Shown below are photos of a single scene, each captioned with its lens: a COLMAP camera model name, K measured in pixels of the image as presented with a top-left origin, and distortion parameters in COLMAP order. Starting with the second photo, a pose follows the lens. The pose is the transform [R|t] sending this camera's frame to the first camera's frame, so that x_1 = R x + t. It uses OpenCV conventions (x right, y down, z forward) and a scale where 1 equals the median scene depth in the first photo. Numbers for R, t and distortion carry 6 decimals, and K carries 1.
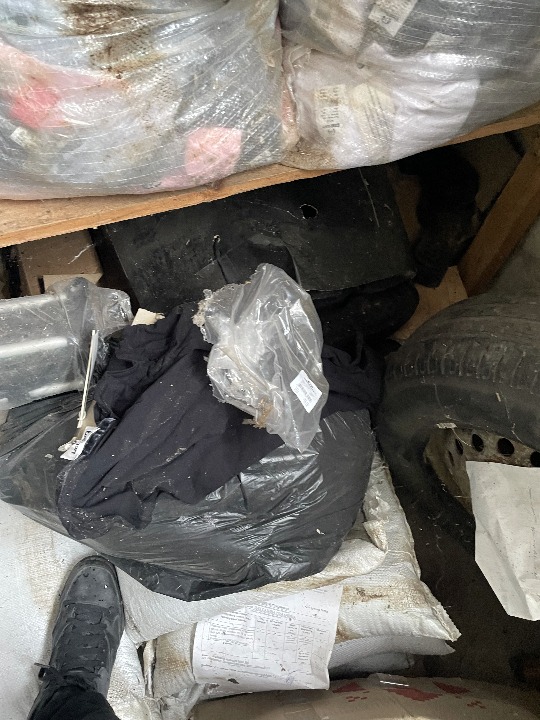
lens RADIAL K [[538.1, 0, 270.9], [0, 538.1, 344.6], [0, 0, 1]] dist [0.138941, -0.170434]
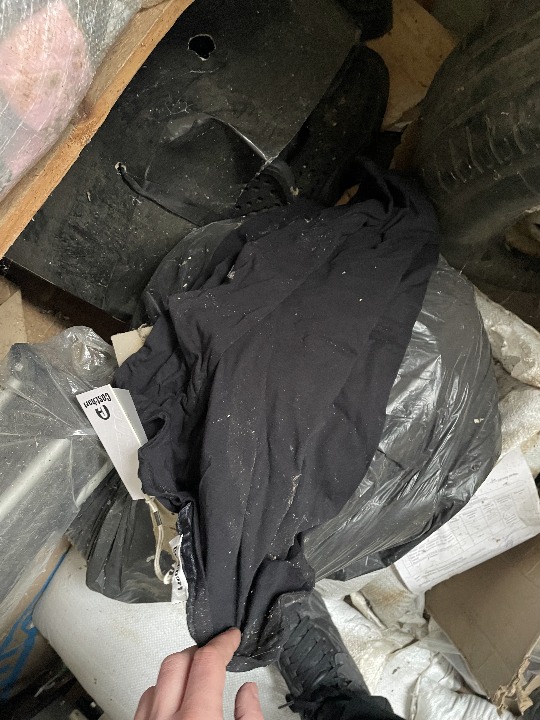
lens RADIAL K [[538.1, 0, 270.9], [0, 538.1, 344.6], [0, 0, 1]] dist [0.138941, -0.170434]
pose [[0.810792, -0.582901, -0.053320, -0.048514], [0.568431, 0.762370, 0.309318, -0.161050], [-0.139652, -0.281102, 0.949463, 0.318153]]
